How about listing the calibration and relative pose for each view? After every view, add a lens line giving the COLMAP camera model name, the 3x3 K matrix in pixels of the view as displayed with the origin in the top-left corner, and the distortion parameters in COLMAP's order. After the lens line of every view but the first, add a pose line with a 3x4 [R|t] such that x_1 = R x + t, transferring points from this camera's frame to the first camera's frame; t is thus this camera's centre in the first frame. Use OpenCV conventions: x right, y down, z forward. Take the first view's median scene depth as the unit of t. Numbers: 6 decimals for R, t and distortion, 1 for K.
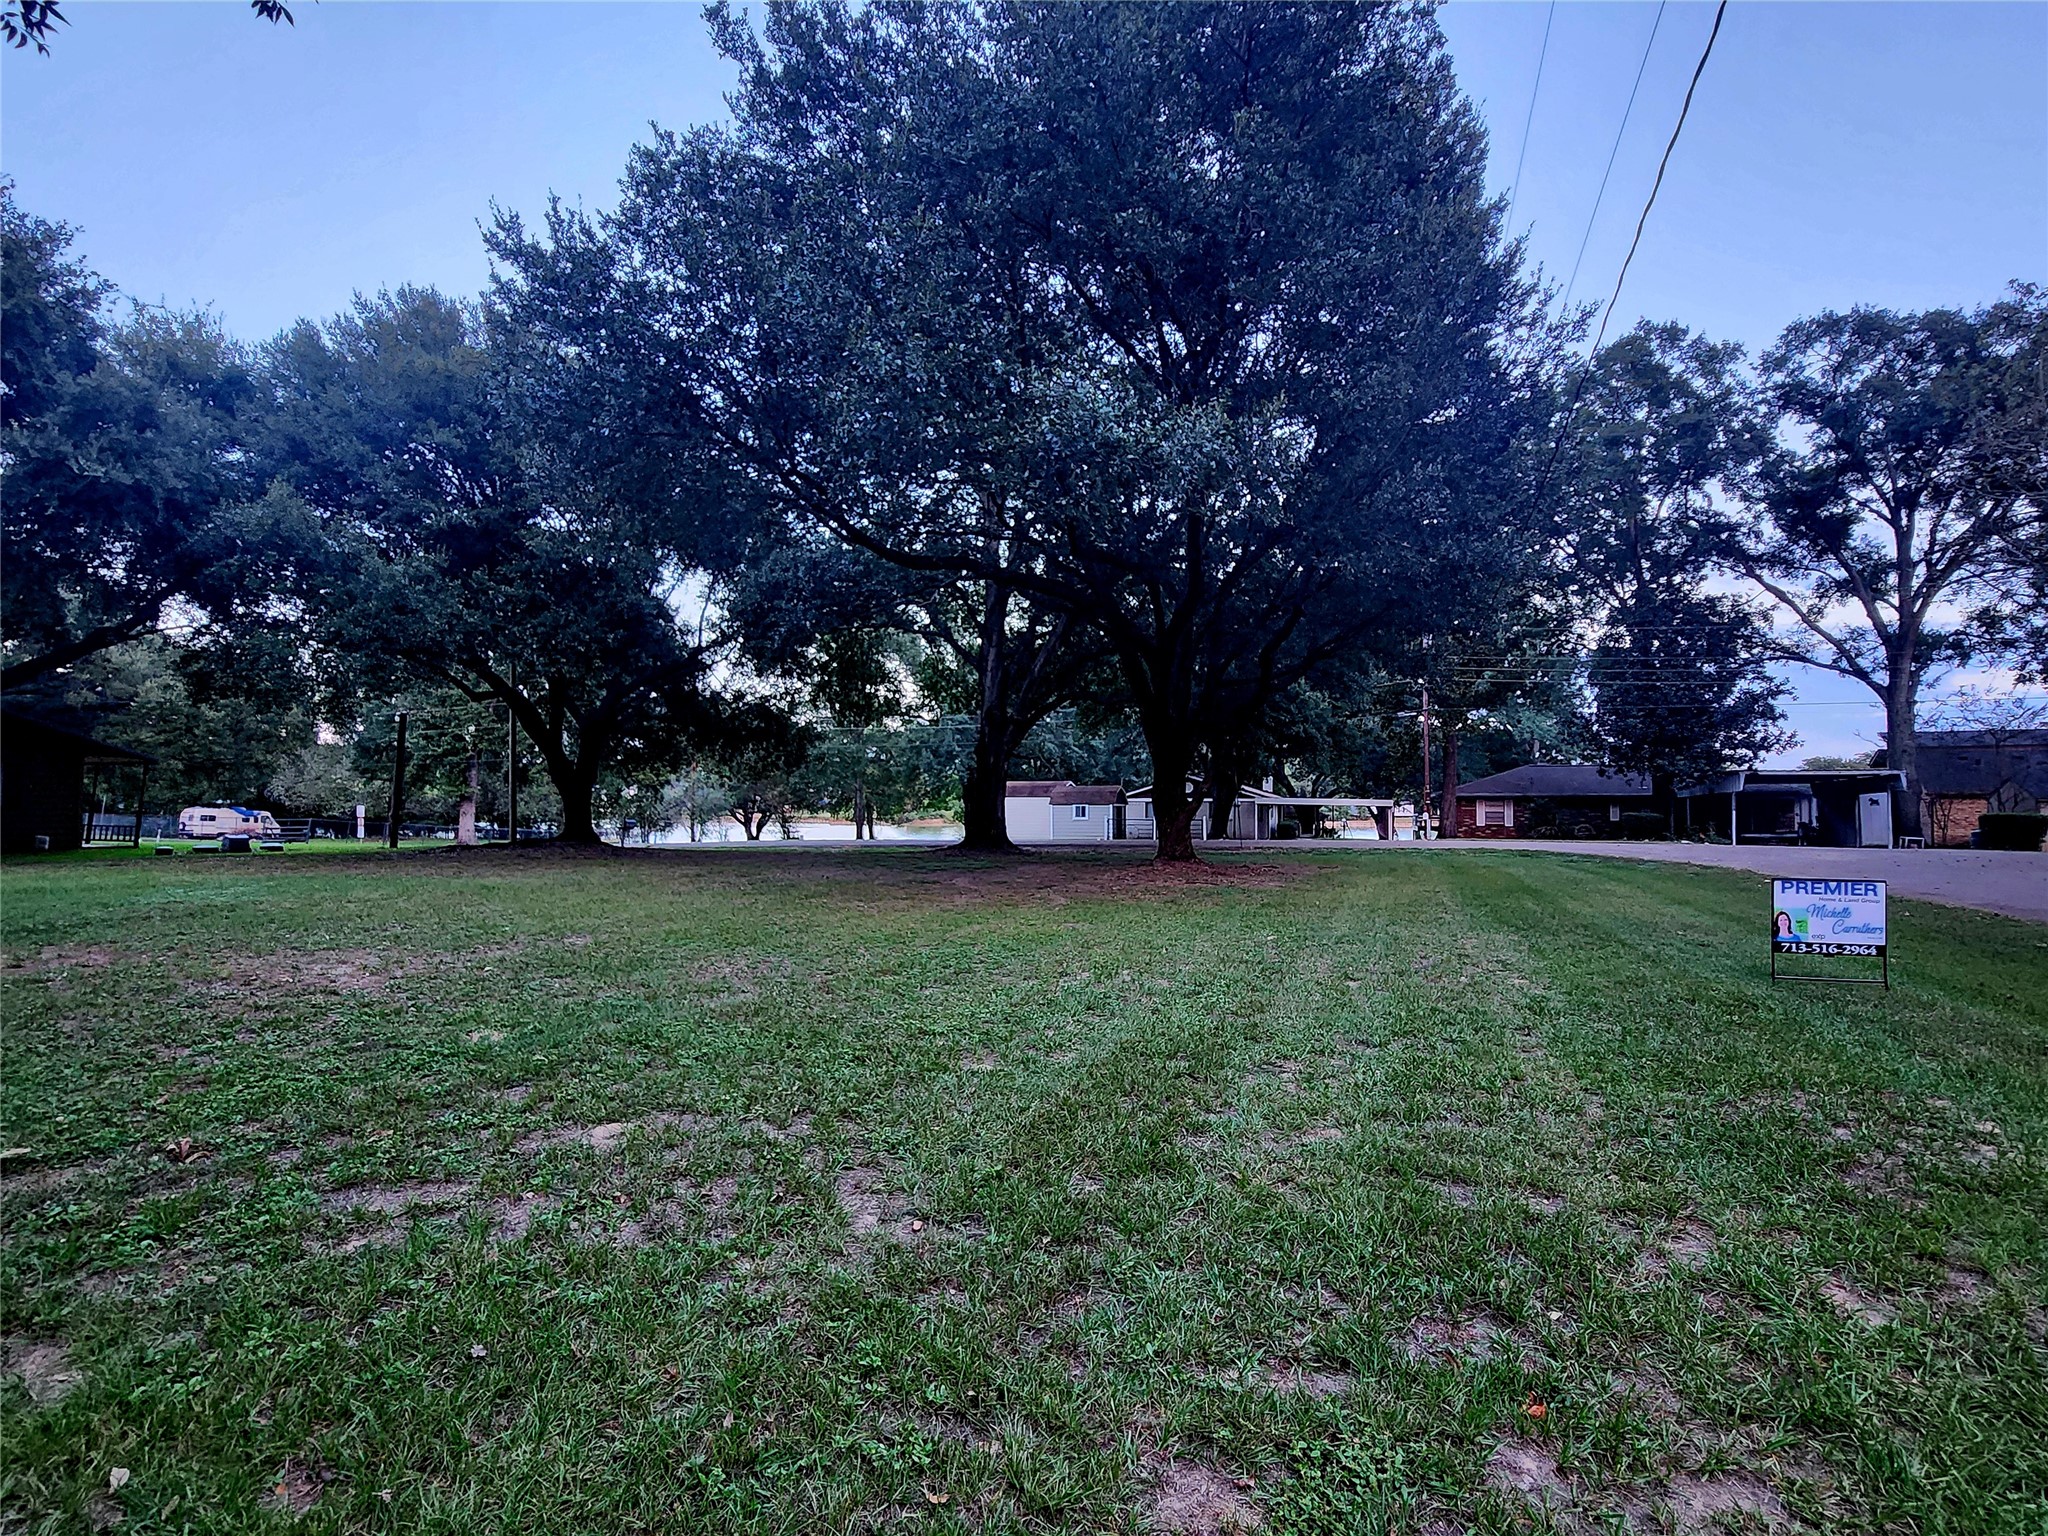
lens RADIAL K [[833.6, 0, 989.3], [0, 833.6, 759.3], [0, 0, 1]] dist [-0.000723, -0.000001]
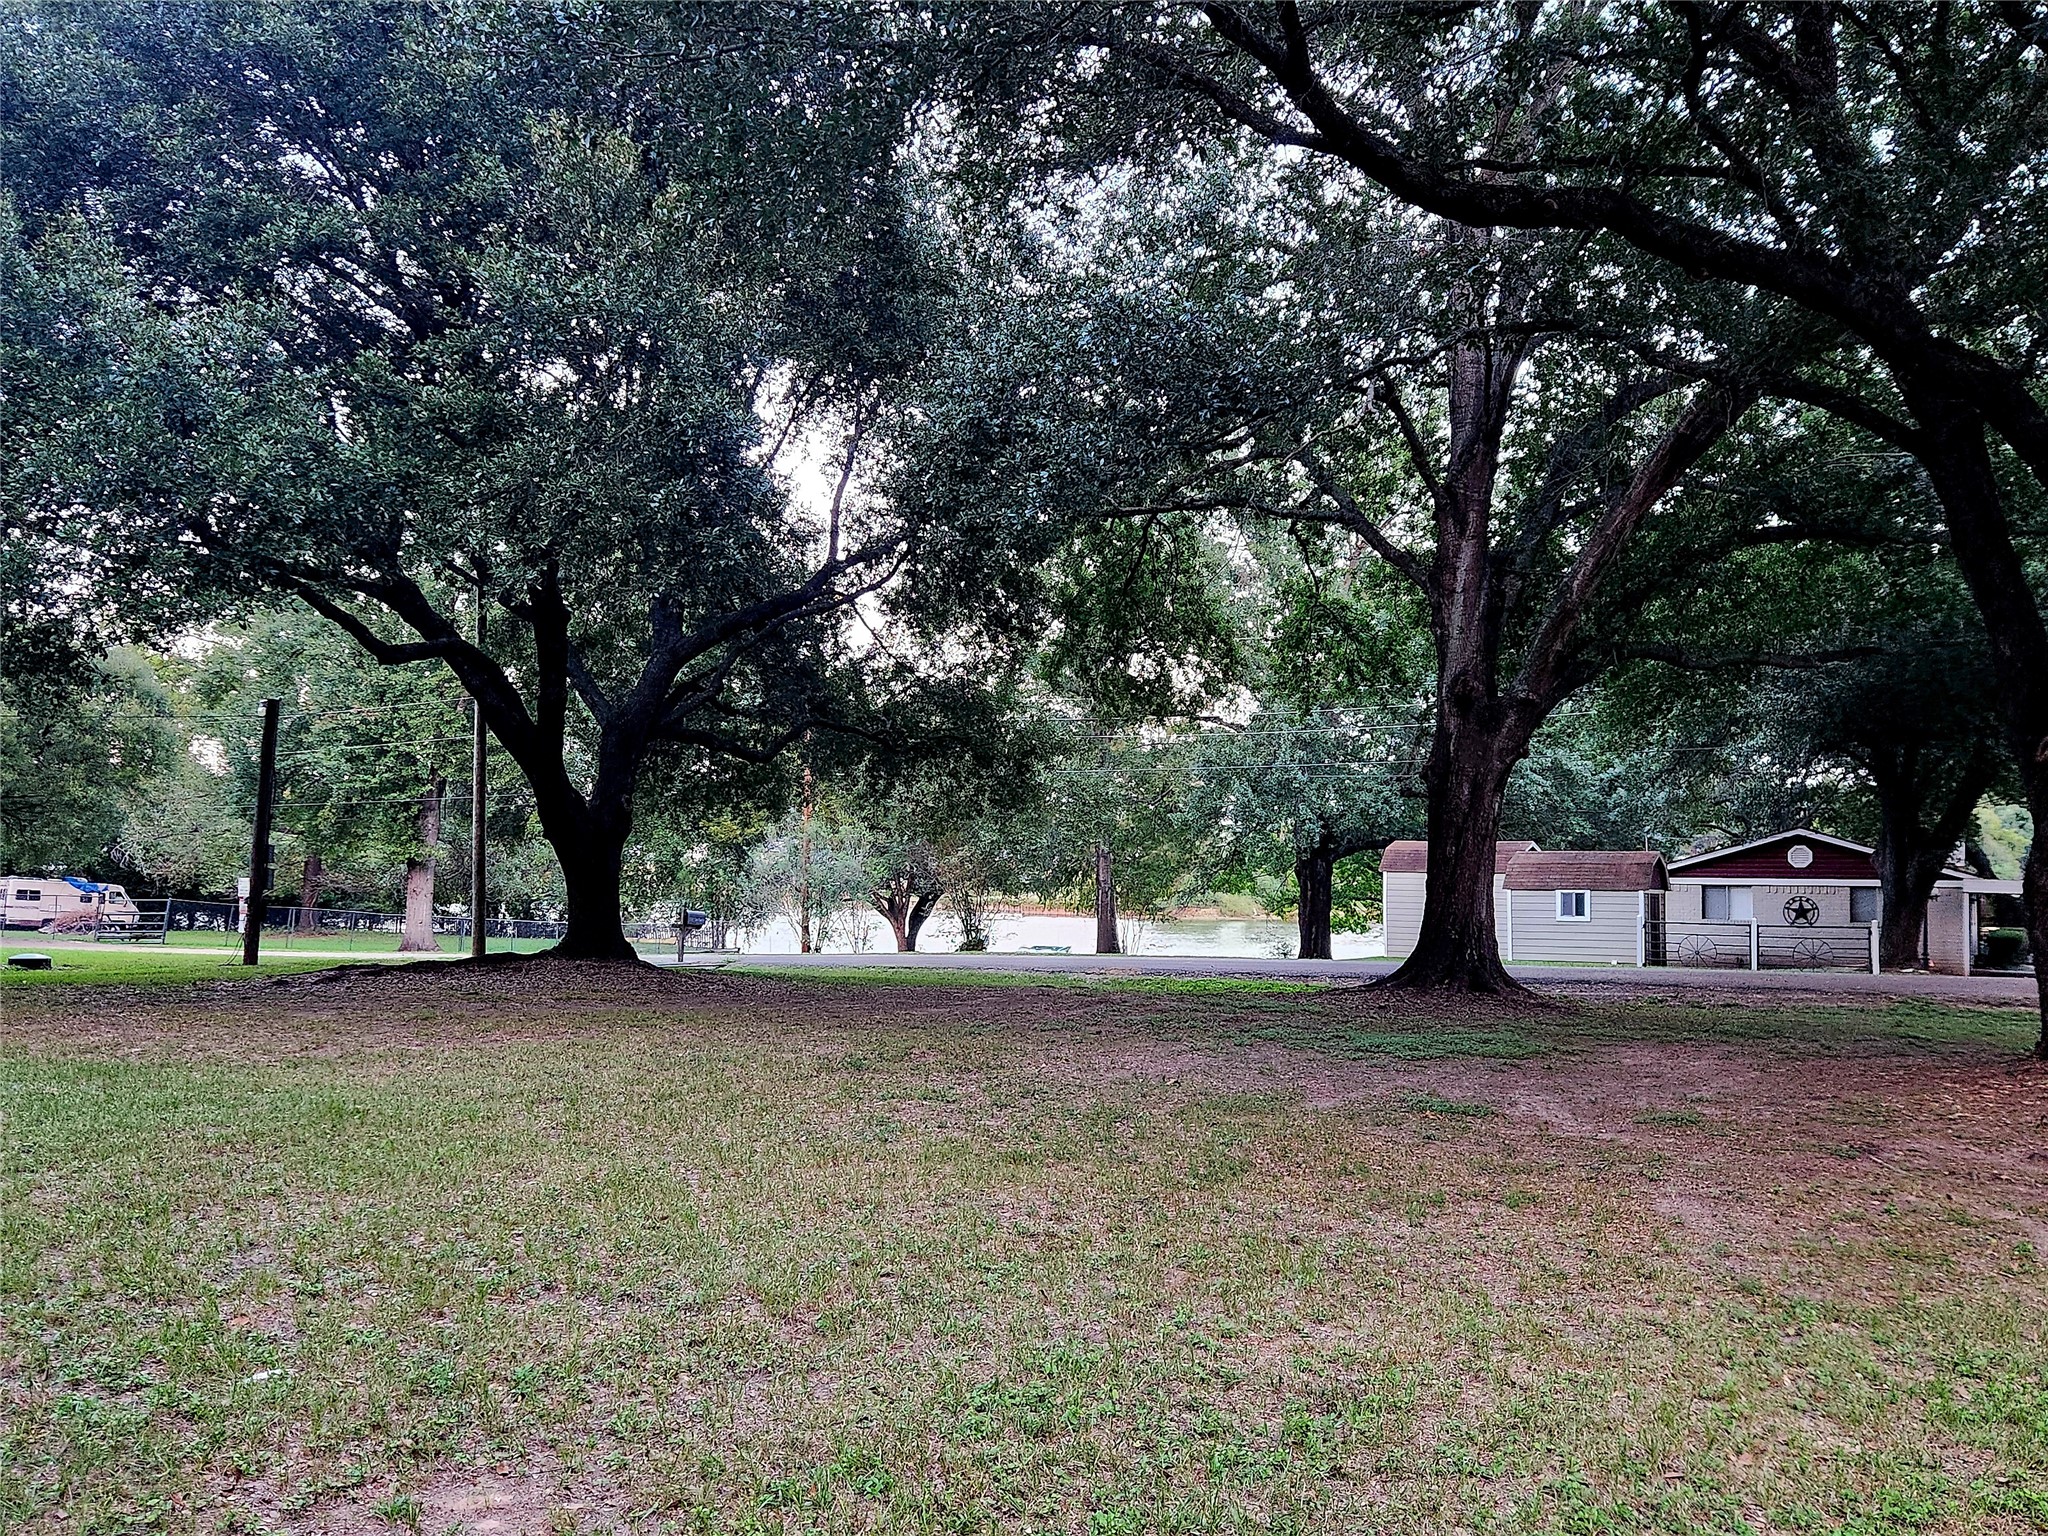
lens RADIAL K [[1348.2, 0, 1019.3], [0, 1348.2, 779.9], [0, 0, 1]] dist [0.042958, -0.002377]
pose [[0.985933, -0.001432, -0.167135, -0.074974], [-0.001769, 0.999818, -0.019005, 0.005763], [0.167132, 0.019034, 0.985751, 0.167020]]
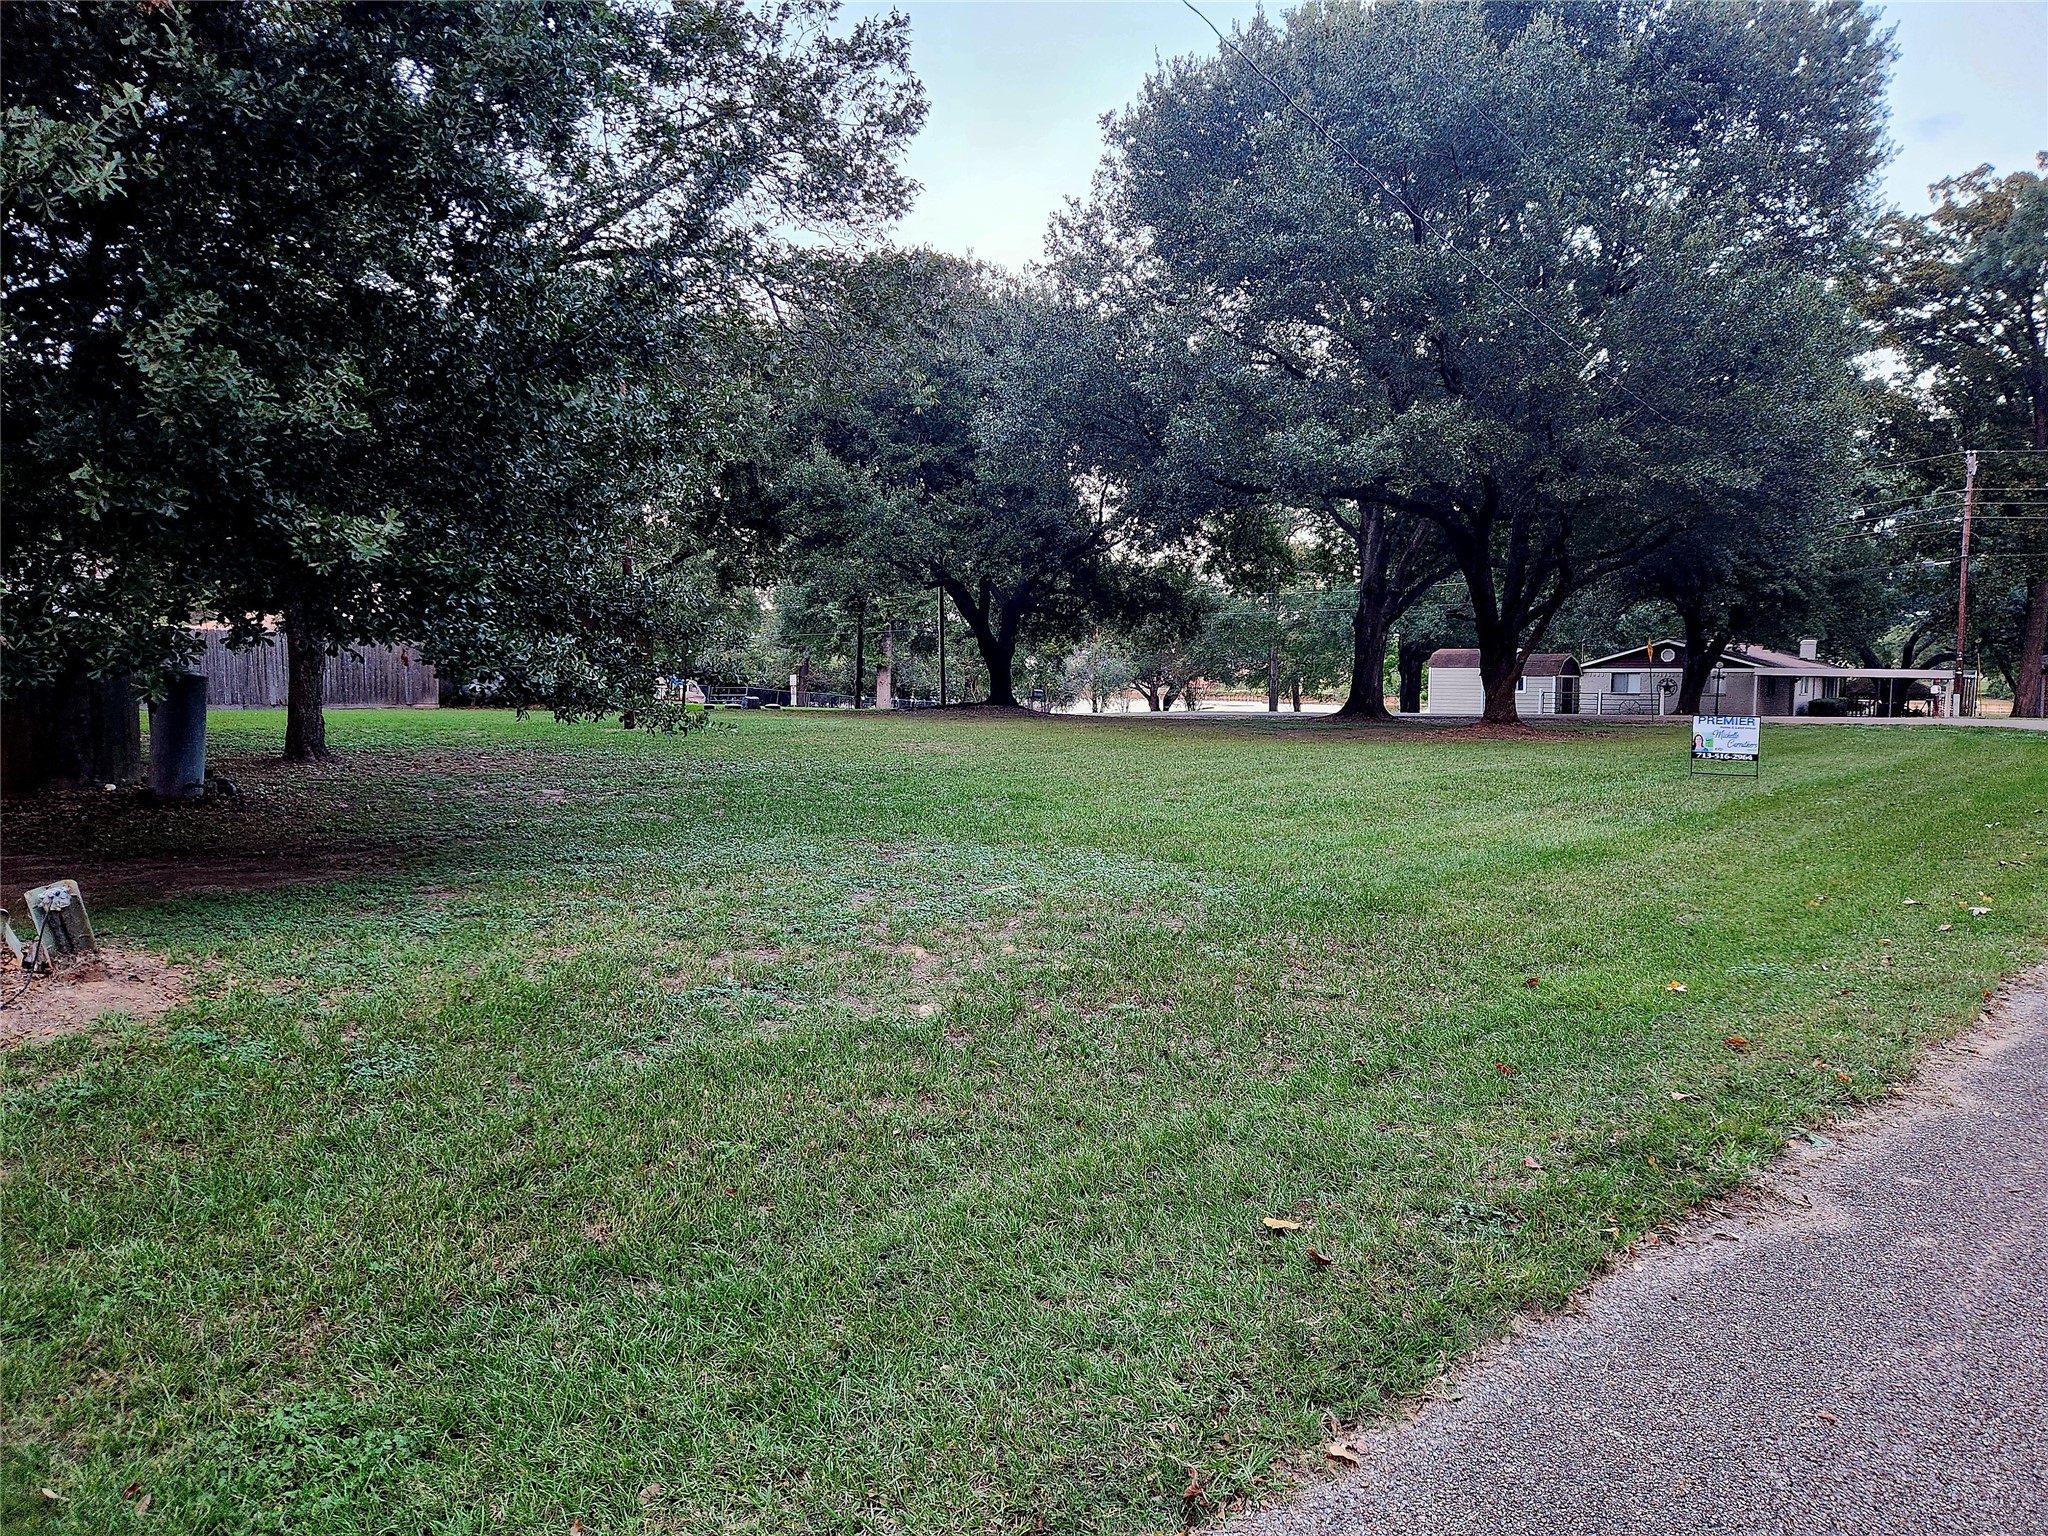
lens RADIAL K [[1348.2, 0, 1019.3], [0, 1348.2, 779.9], [0, 0, 1]] dist [0.042958, -0.002377]
pose [[0.922923, 0.034202, -0.383463, 0.169254], [0.015037, 0.992084, 0.124676, -0.021785], [0.384691, -0.120832, 0.915102, -0.484136]]
